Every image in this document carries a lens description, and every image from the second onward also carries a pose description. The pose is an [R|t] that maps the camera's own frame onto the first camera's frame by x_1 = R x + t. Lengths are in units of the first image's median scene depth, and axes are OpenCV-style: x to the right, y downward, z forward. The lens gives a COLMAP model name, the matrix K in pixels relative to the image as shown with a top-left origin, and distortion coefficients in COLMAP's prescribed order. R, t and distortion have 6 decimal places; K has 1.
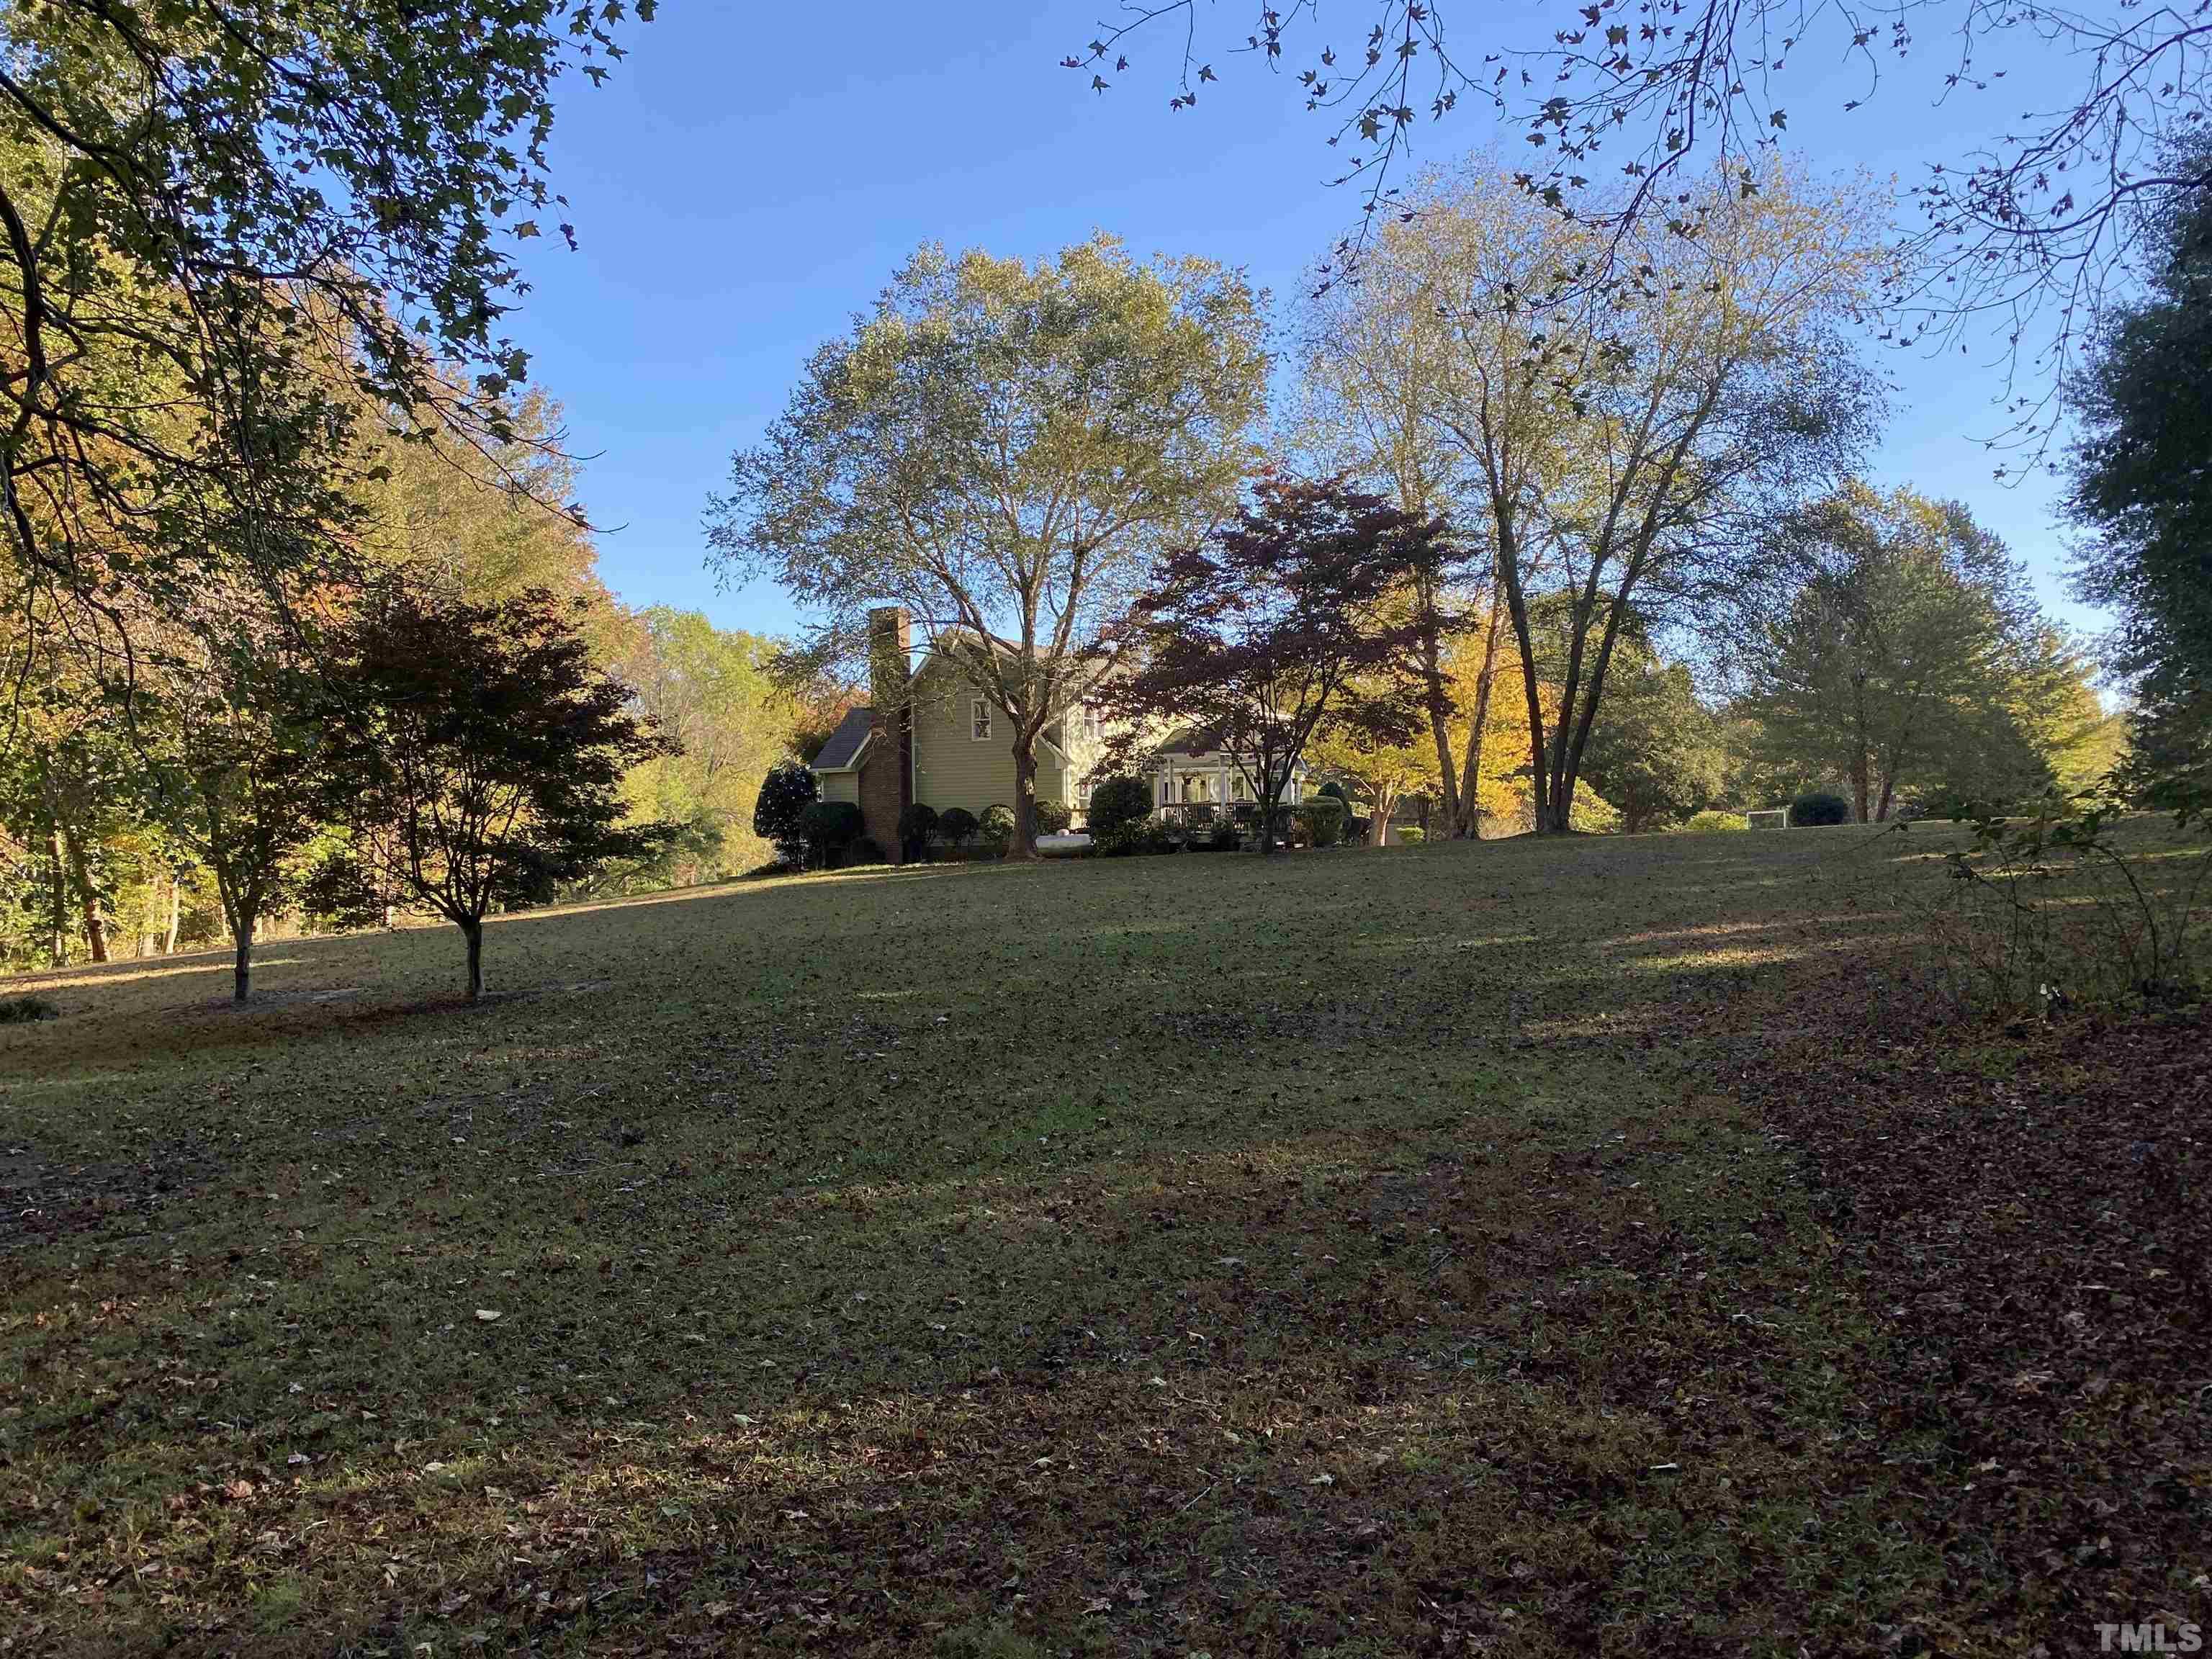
lens RADIAL K [[1672.2, 0, 1110.6], [0, 1672.2, 830.1], [0, 0, 1]] dist [0.003370, 0.000133]
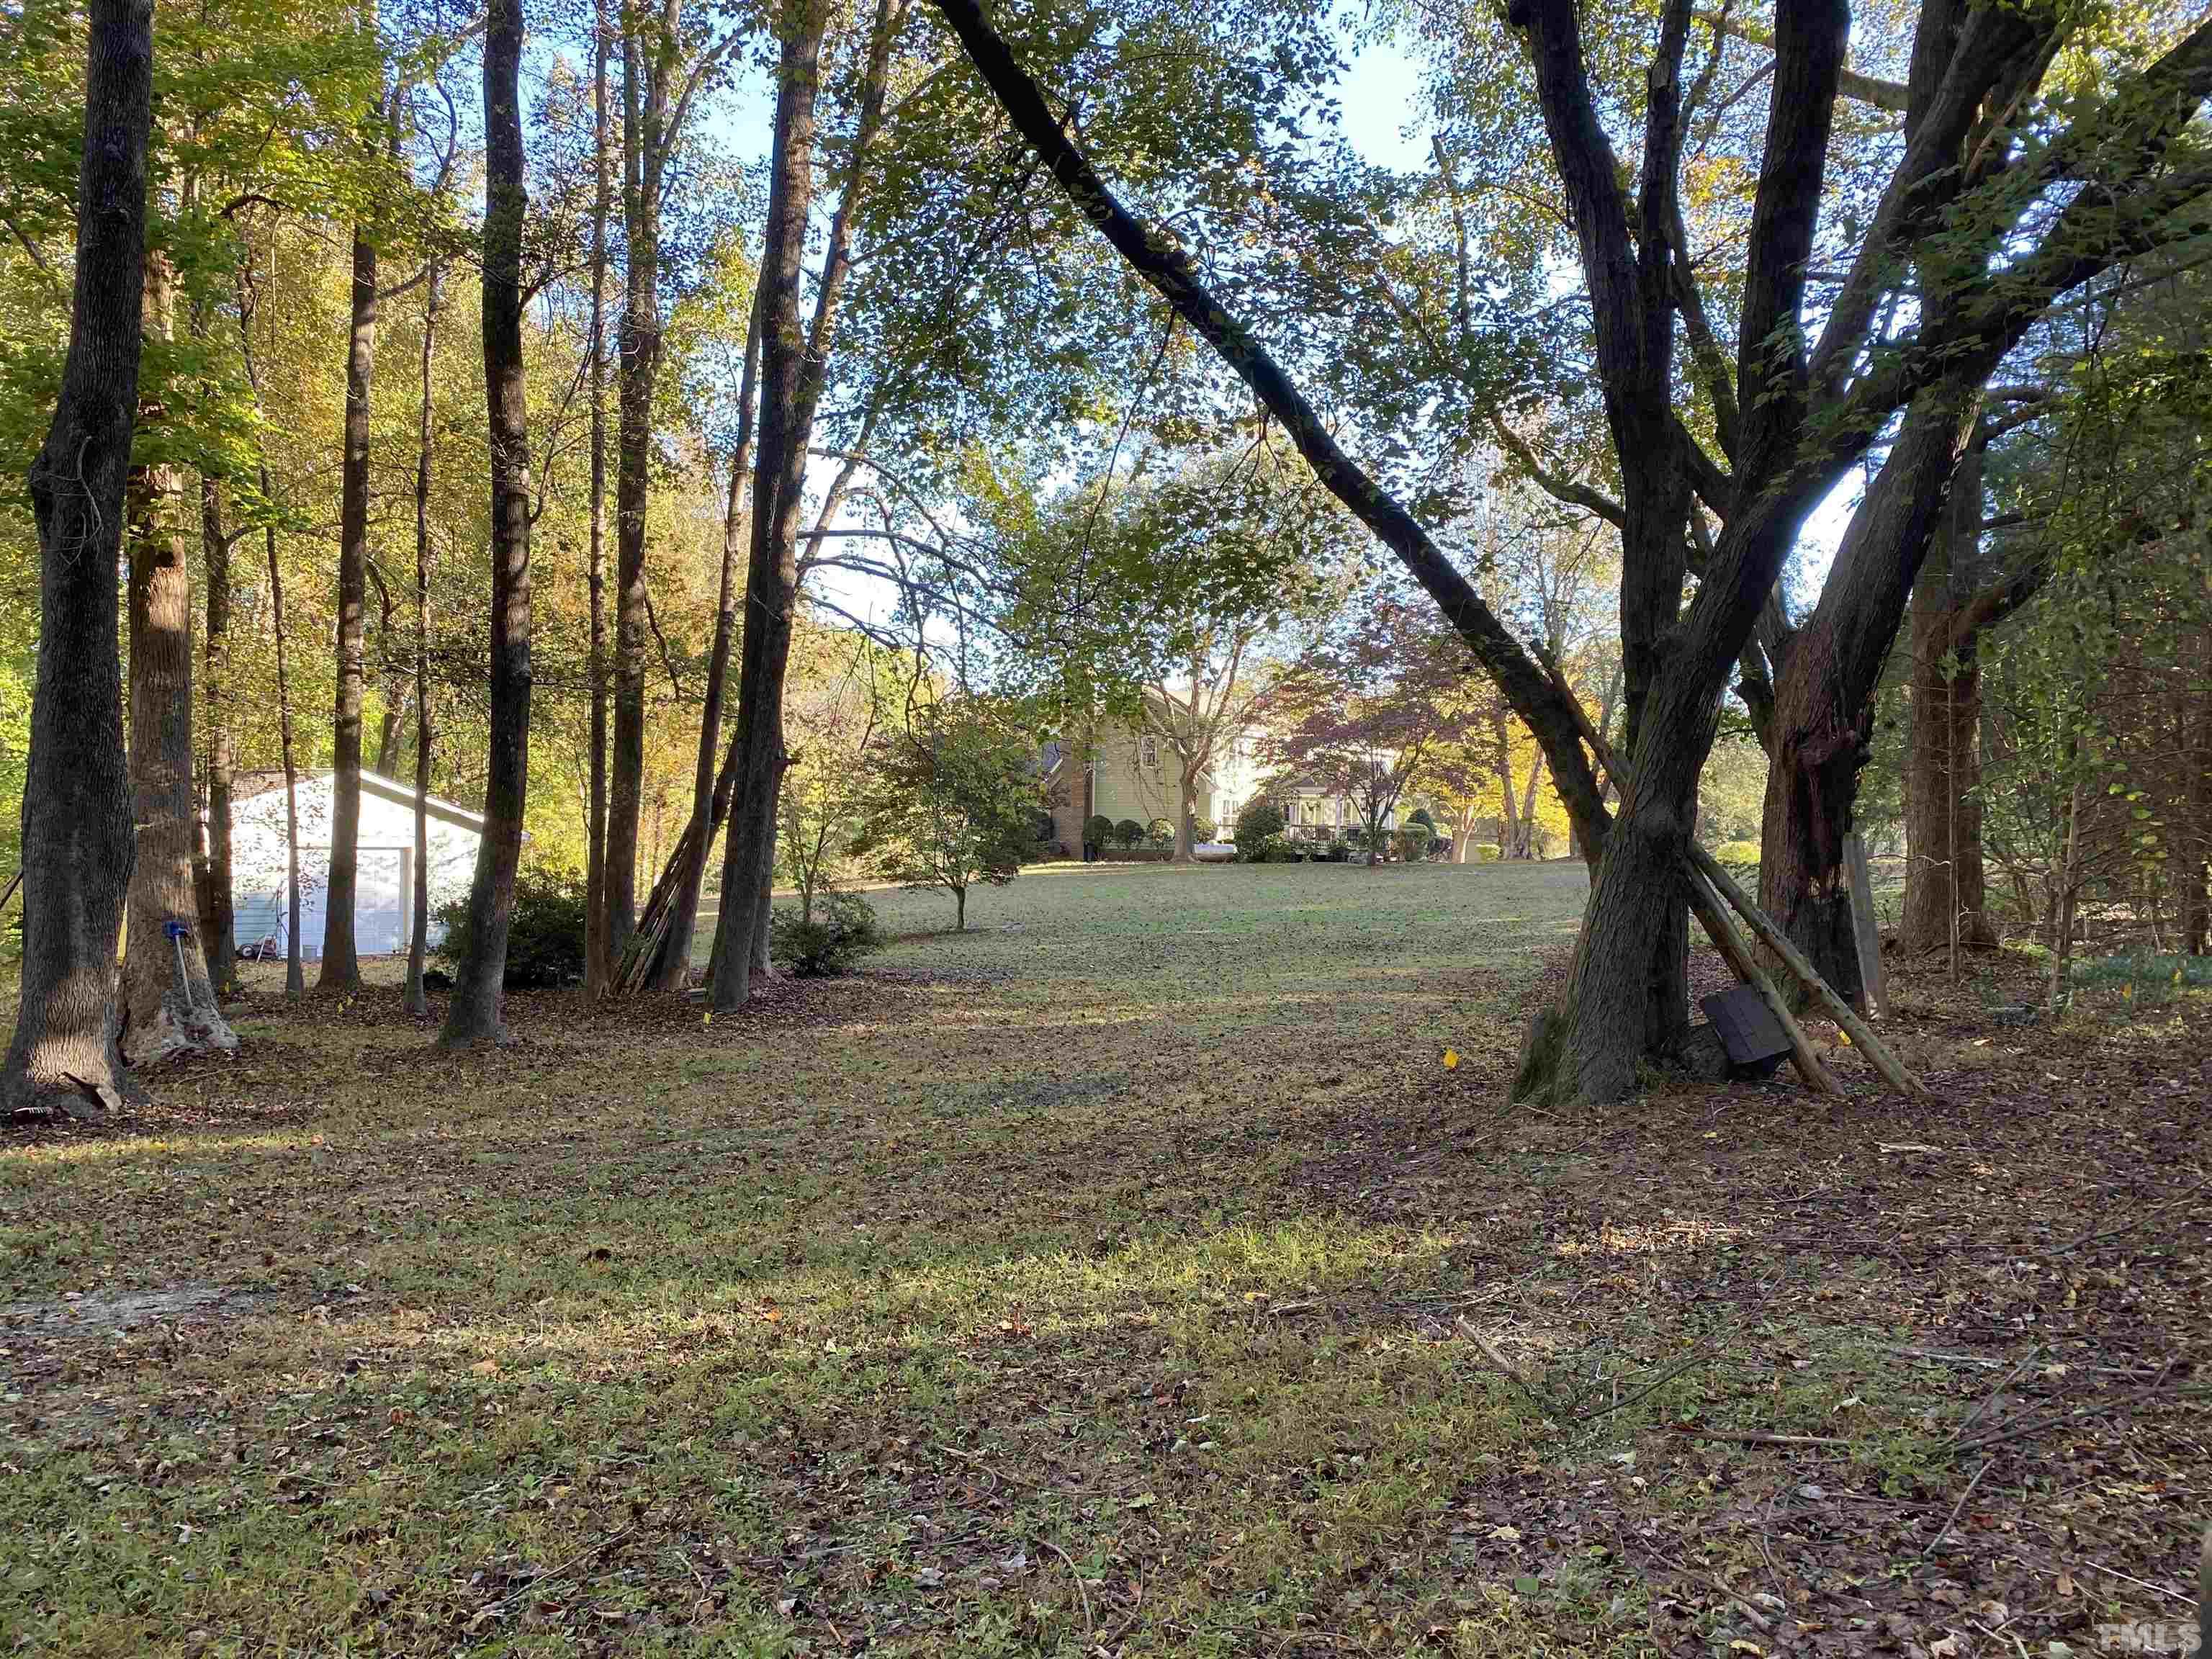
lens RADIAL K [[1672.2, 0, 1099.5], [0, 1672.2, 830.4], [0, 0, 1]] dist [0.003370, 0.000133]
pose [[0.997603, 0.036155, -0.059004, -0.042726], [-0.036113, 0.999346, 0.001777, -0.007789], [0.059030, 0.000358, 0.998256, -0.340266]]
